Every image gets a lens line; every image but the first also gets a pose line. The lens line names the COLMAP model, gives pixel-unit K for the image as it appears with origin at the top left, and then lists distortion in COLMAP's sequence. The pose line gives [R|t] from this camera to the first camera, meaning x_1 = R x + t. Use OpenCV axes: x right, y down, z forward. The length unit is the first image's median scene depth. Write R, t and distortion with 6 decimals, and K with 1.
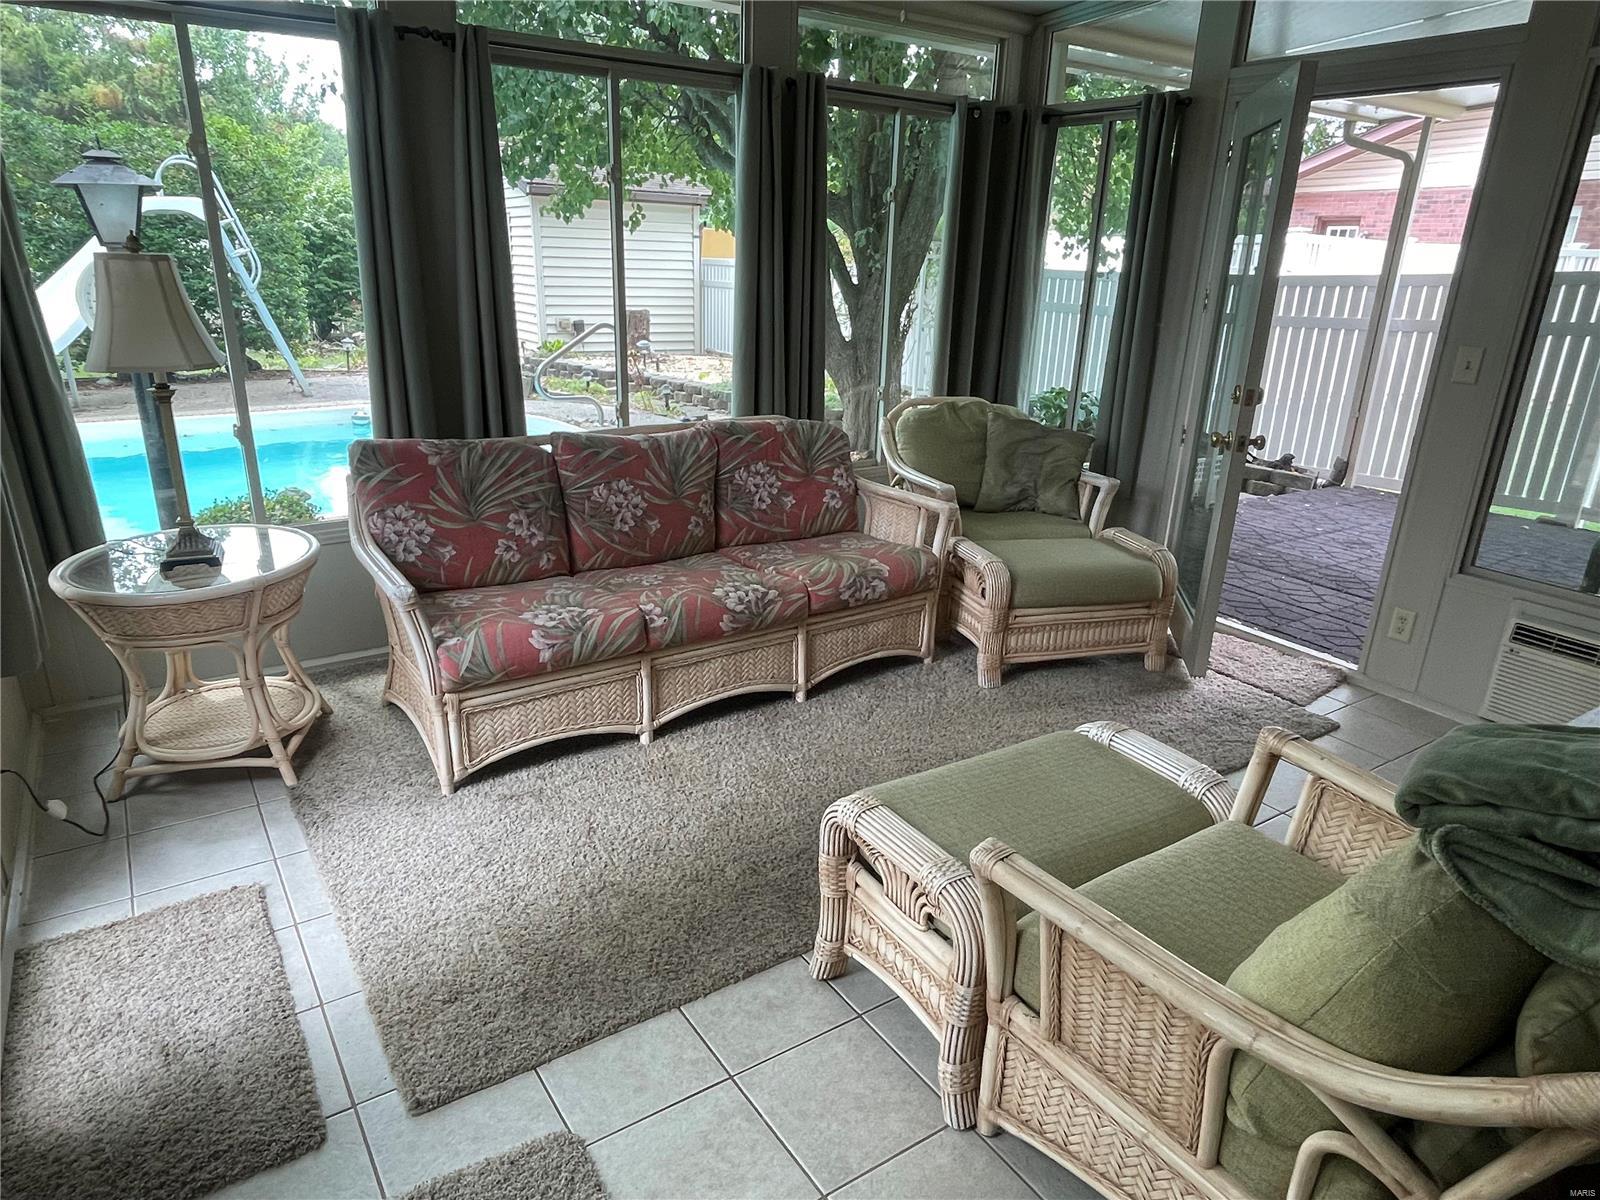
lens RADIAL K [[1003.7, 0, 804.2], [0, 1003.7, 606.3], [0, 0, 1]] dist [0.008746, -0.015607]
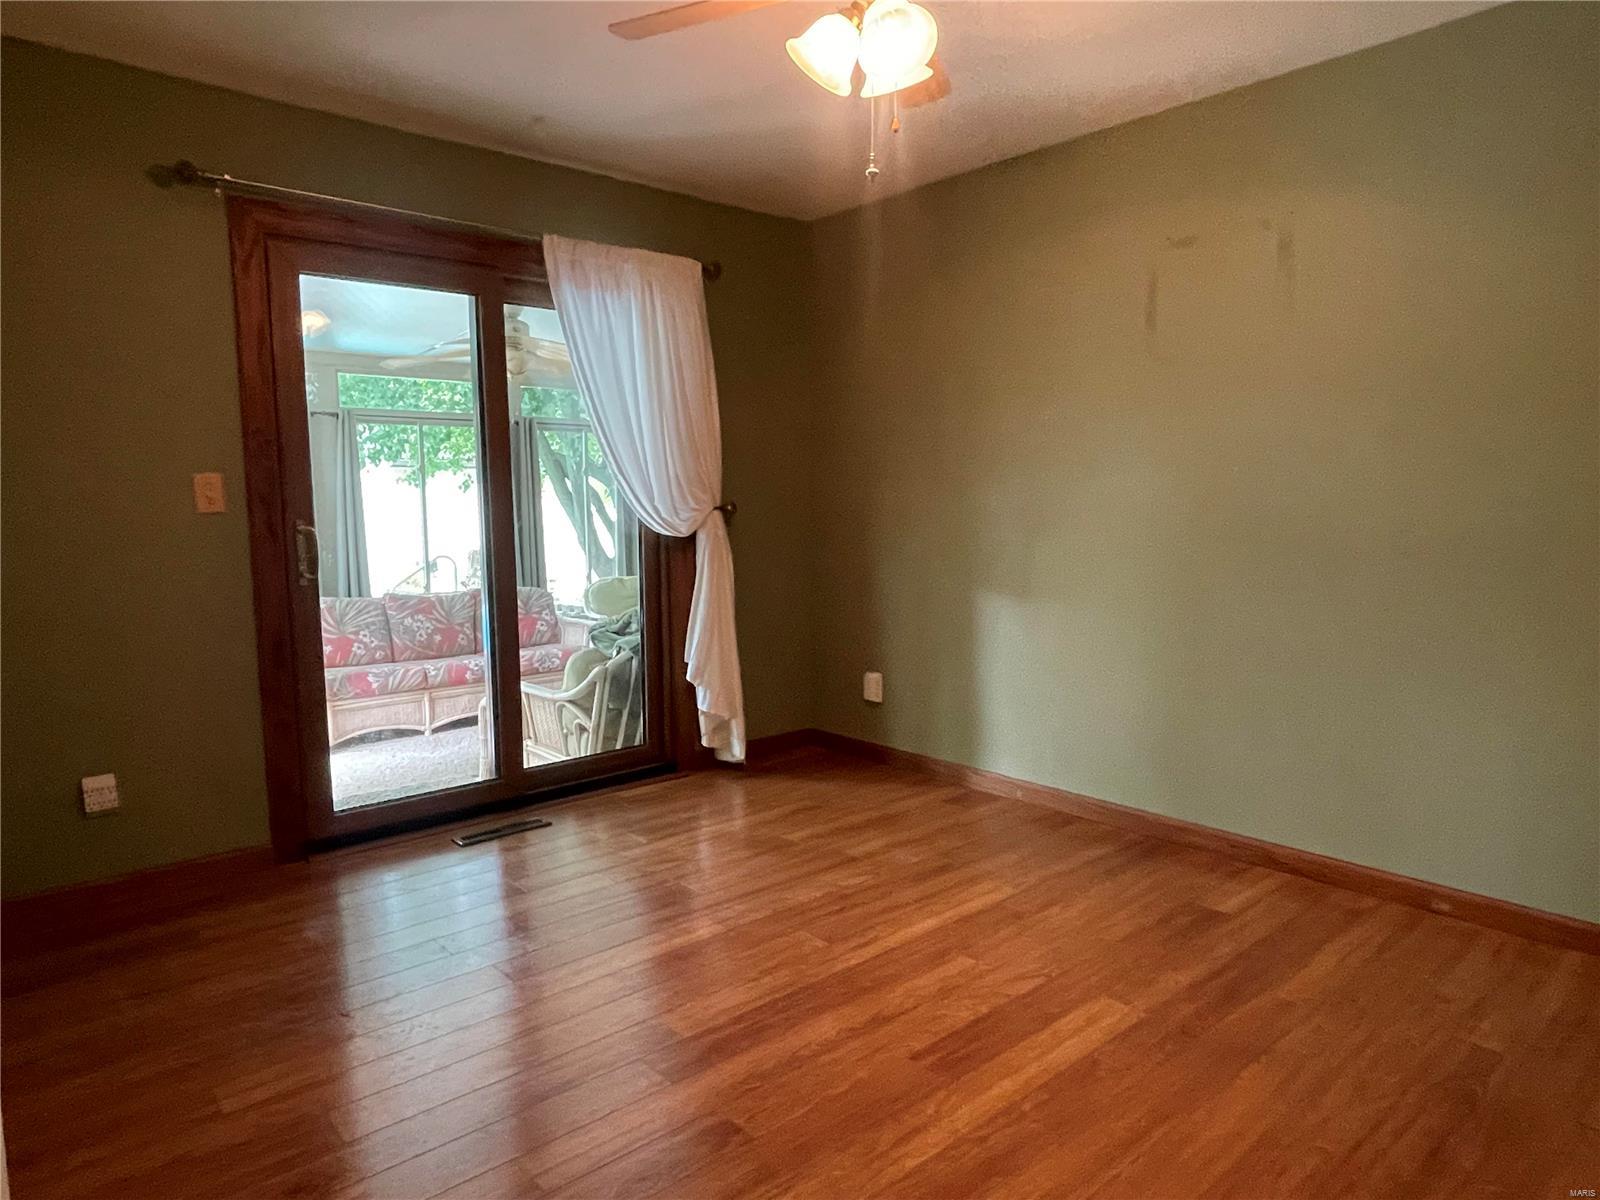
lens RADIAL K [[1003.7, 0, 804.0], [0, 1003.7, 596.1], [0, 0, 1]] dist [0.008746, -0.015607]
pose [[0.991717, -0.056457, 0.115370, 0.368555], [0.082720, 0.967880, -0.237417, 0.398194], [-0.098260, 0.244993, 0.964533, -1.073641]]
